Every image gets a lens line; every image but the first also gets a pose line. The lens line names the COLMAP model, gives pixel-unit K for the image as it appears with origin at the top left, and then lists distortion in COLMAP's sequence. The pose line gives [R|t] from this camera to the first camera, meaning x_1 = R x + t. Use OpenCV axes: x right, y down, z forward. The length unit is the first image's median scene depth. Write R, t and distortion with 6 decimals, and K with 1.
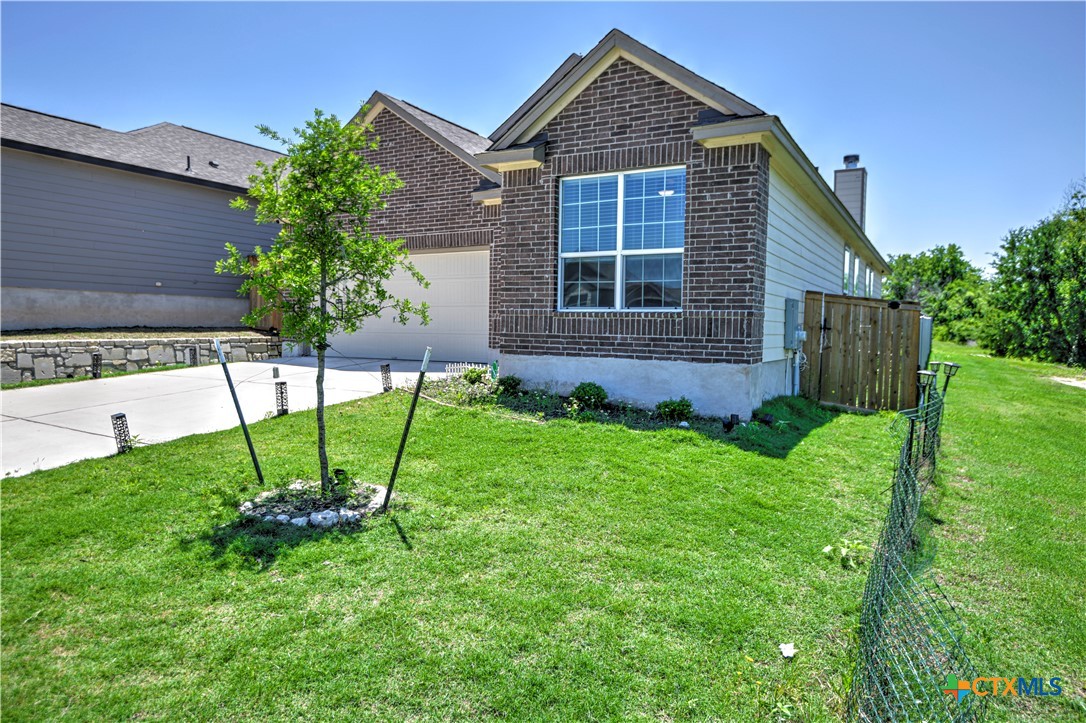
lens RADIAL K [[701.8, 0, 543.0], [0, 701.8, 361.5], [0, 0, 1]] dist [0.005640, 0.000325]
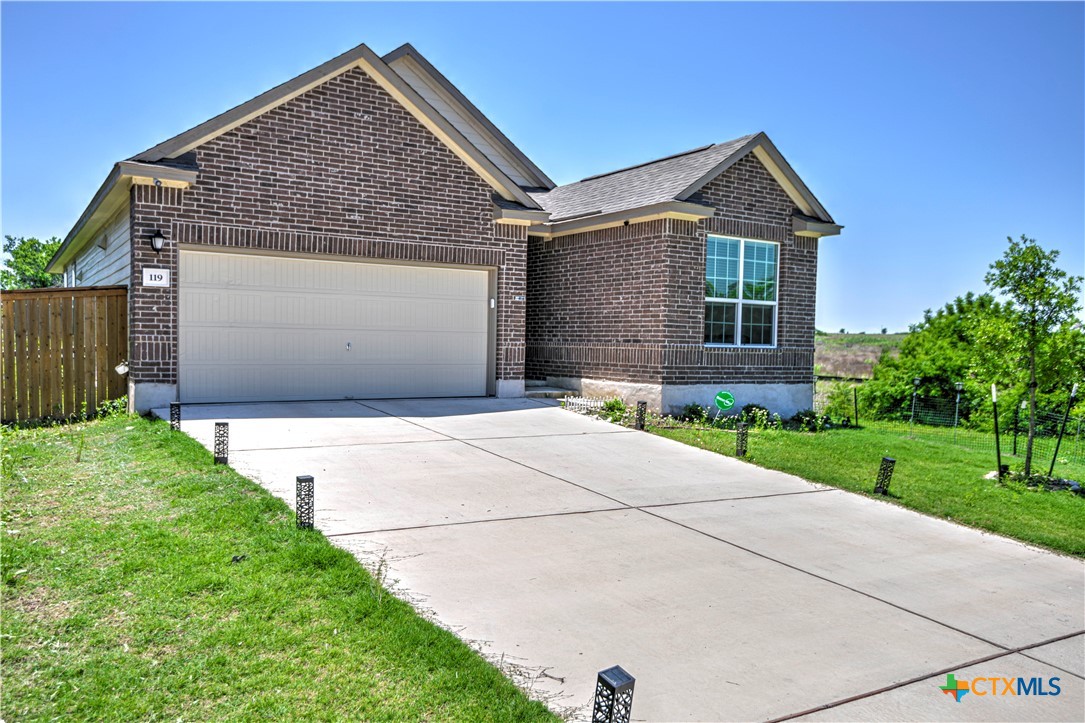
lens RADIAL K [[836.4, 0, 538.2], [0, 836.4, 379.3], [0, 0, 1]] dist [0.001376, -0.001098]
pose [[0.458578, -0.043471, 0.887590, -1.367250], [0.030486, 0.998984, 0.033176, -0.072211], [-0.888131, 0.011846, 0.459438, 0.608818]]
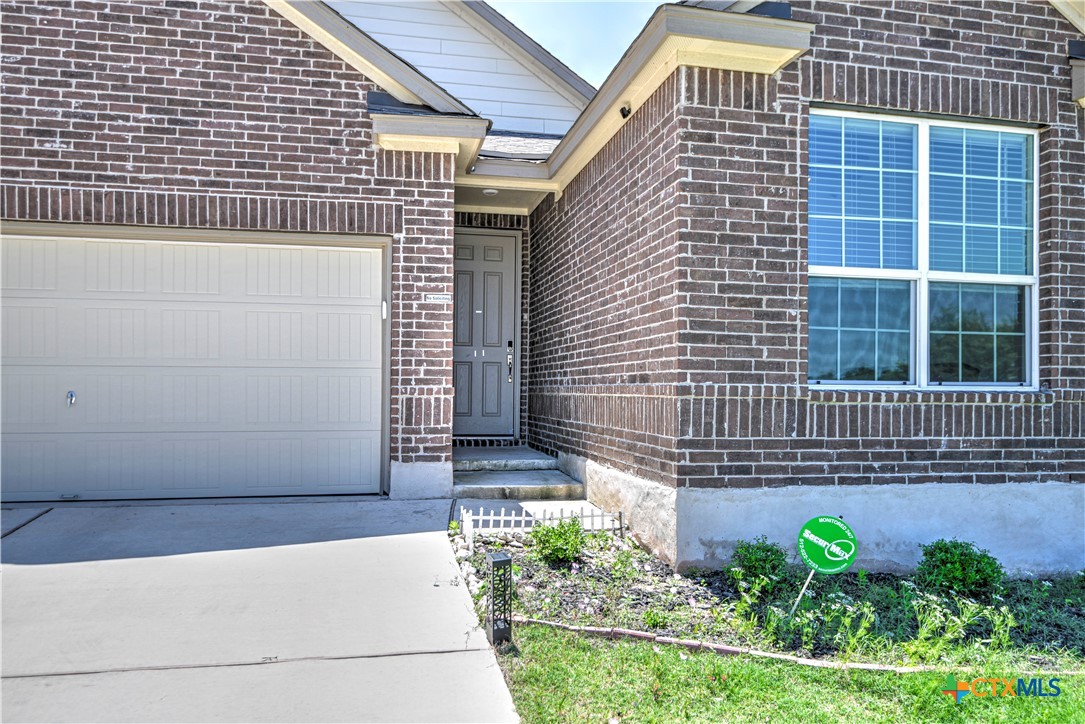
lens RADIAL K [[807.7, 0, 554.0], [0, 807.7, 383.6], [0, 0, 1]] dist [-0.003274, -0.007802]
pose [[0.740048, -0.003065, 0.672547, -0.468889], [0.036995, 0.998661, -0.036157, -0.062701], [-0.671535, 0.051639, 0.739171, 0.725426]]
